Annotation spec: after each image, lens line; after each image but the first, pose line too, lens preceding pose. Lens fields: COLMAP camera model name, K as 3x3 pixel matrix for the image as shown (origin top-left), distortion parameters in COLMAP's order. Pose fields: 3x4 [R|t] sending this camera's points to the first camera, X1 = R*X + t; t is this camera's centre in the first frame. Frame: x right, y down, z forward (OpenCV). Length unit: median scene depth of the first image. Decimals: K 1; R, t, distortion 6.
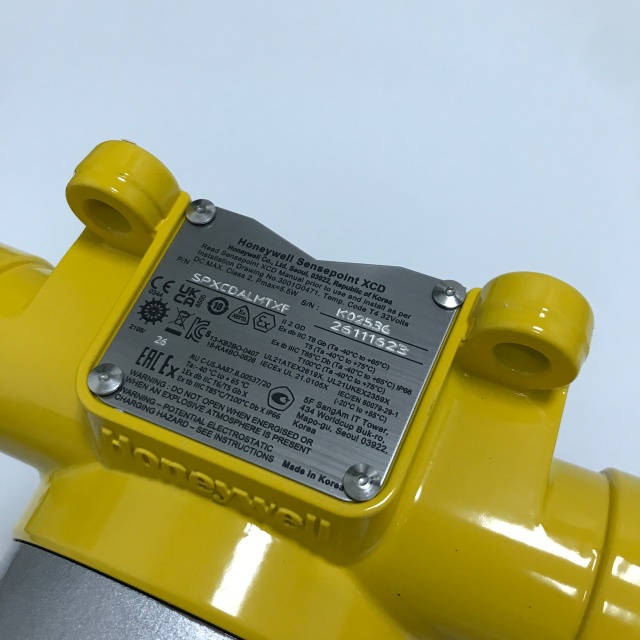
lens RADIAL K [[653.8, 0, 320.0], [0, 653.8, 320.0], [0, 0, 1]] dist [0.120711, -0.342936]
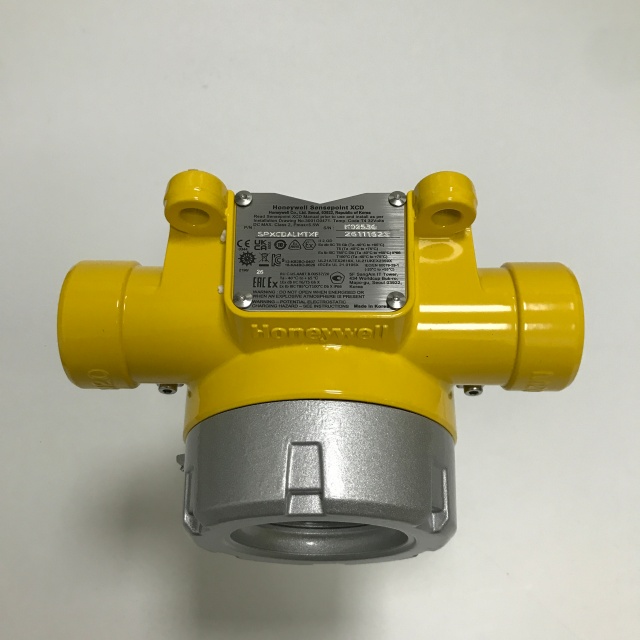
lens RADIAL K [[653.8, 0, 320.0], [0, 653.8, 320.0], [0, 0, 1]] dist [0.120711, -0.342936]
pose [[0.924875, -0.331034, 0.187145, -0.460839], [0.324556, 0.943619, 0.065166, 0.090426], [-0.198165, 0.000468, 0.980168, -0.745256]]
